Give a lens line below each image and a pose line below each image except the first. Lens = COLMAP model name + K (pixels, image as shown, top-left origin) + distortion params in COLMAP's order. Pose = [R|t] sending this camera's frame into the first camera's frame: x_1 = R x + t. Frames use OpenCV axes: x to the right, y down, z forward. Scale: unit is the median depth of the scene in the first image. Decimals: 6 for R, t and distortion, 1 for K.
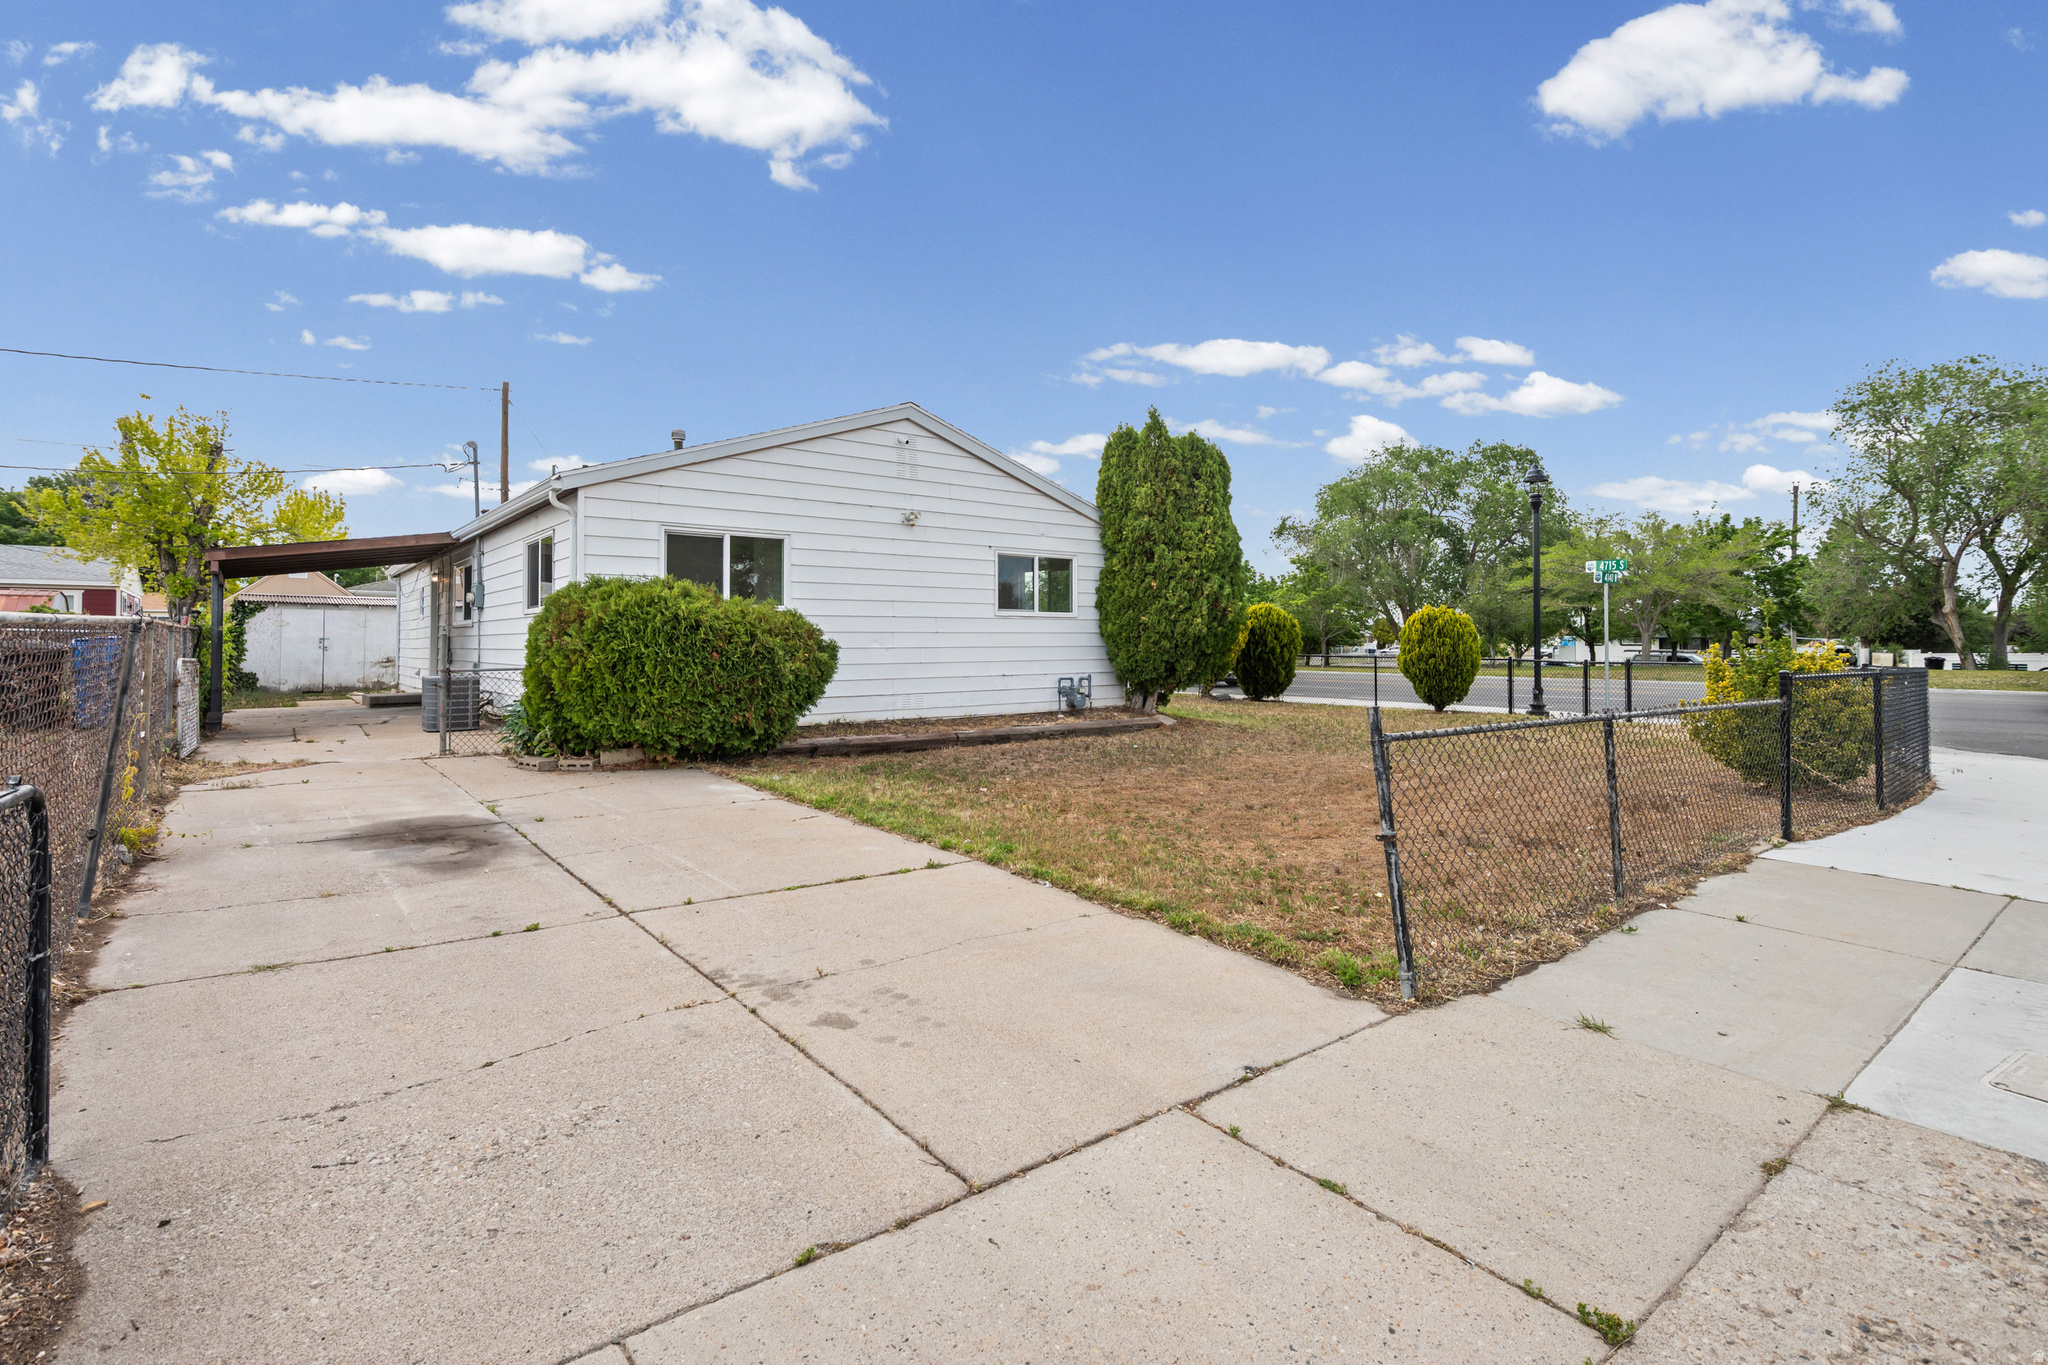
lens RADIAL K [[944.9, 0, 1035.1], [0, 944.9, 662.8], [0, 0, 1]] dist [0.004416, -0.002007]
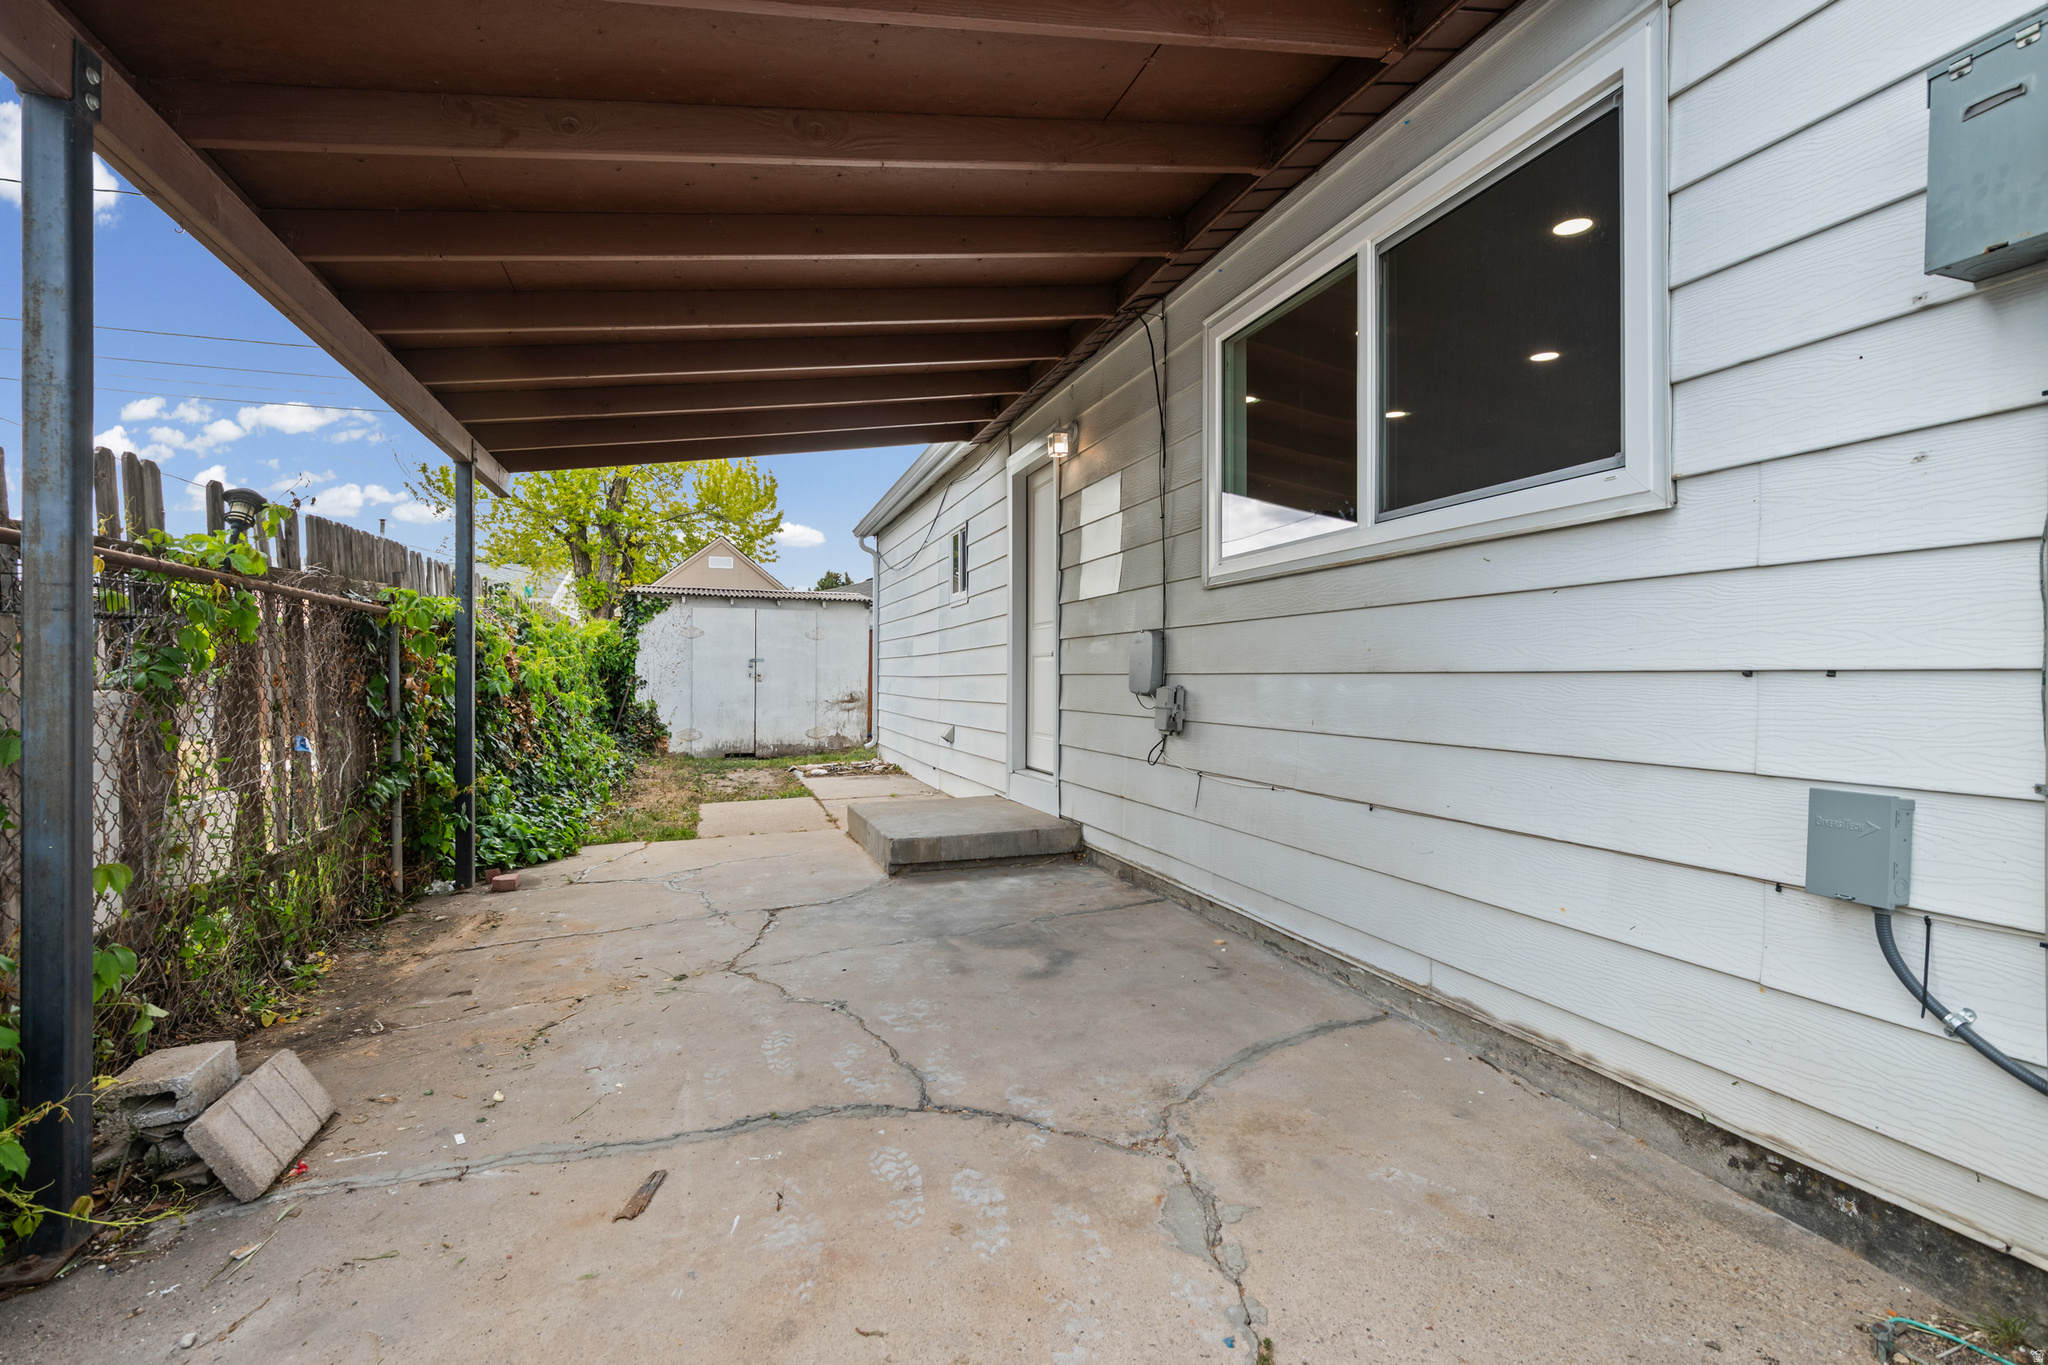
lens RADIAL K [[944.9, 0, 1023.0], [0, 944.9, 678.6], [0, 0, 1]] dist [0.004416, -0.002007]
pose [[0.938437, 0.003196, -0.345435, -0.408648], [-0.004923, 0.999979, -0.004121, -0.013335], [0.345414, 0.005567, 0.938434, 0.528449]]
